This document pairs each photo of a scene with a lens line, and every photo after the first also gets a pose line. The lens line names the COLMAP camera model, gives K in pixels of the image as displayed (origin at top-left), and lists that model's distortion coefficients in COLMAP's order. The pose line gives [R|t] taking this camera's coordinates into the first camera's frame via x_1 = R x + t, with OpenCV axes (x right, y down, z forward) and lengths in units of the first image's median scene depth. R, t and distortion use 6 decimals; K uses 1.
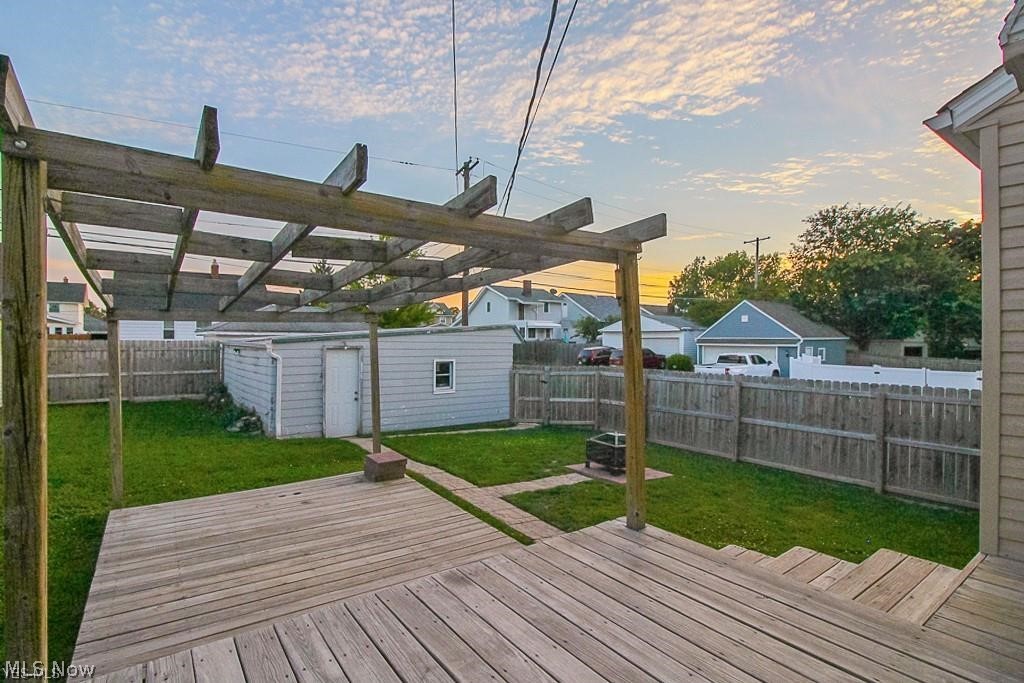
lens RADIAL K [[486.5, 0, 512.0], [0, 486.5, 341.5], [0, 0, 1]] dist [0.011067, -0.000326]
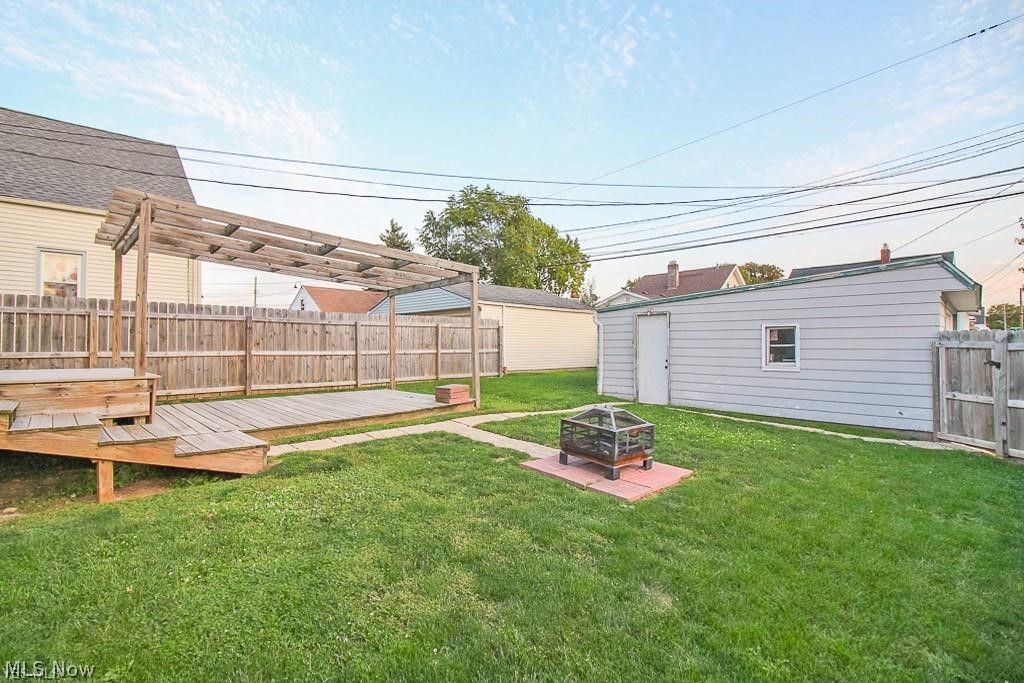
lens RADIAL K [[471.2, 0, 512.0], [0, 471.2, 341.5], [0, 0, 1]] dist [-0.000013, -0.000183]
pose [[0.148021, -0.013677, -0.988890, 0.471198], [0.004728, 0.999903, -0.013122, 0.067446], [0.988973, -0.002733, 0.148071, 0.483198]]
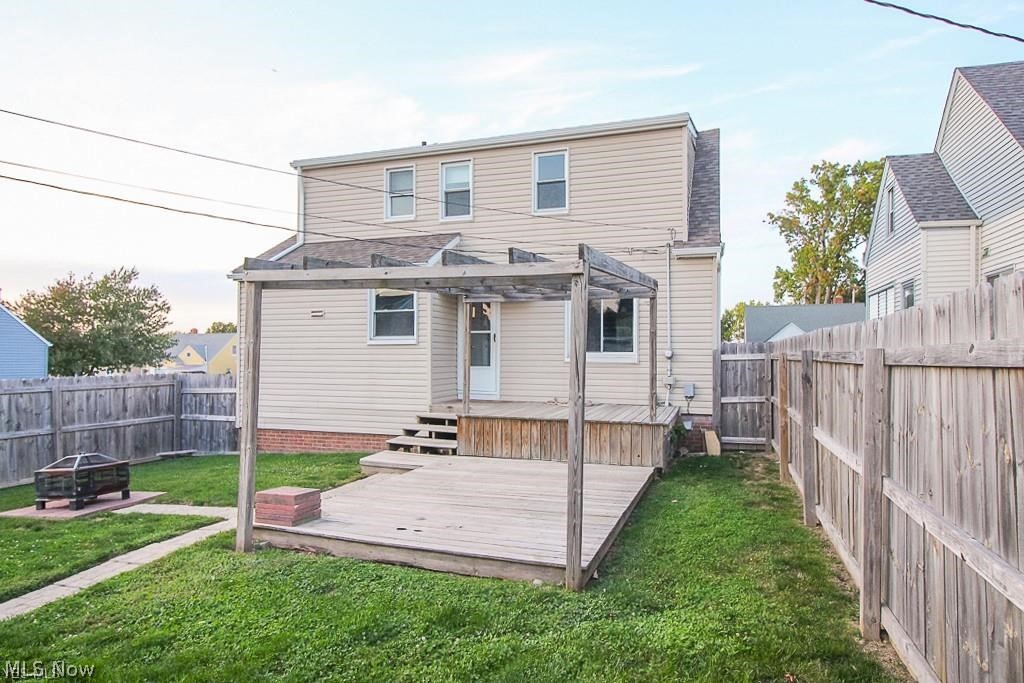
lens RADIAL K [[627.8, 0, 512.0], [0, 627.8, 341.5], [0, 0, 1]] dist [0.029618, -0.000164]
pose [[-0.582567, 0.015752, 0.812630, -0.572366], [-0.006603, 0.999687, -0.024112, 0.022181], [-0.812756, -0.019412, -0.582281, 0.620947]]
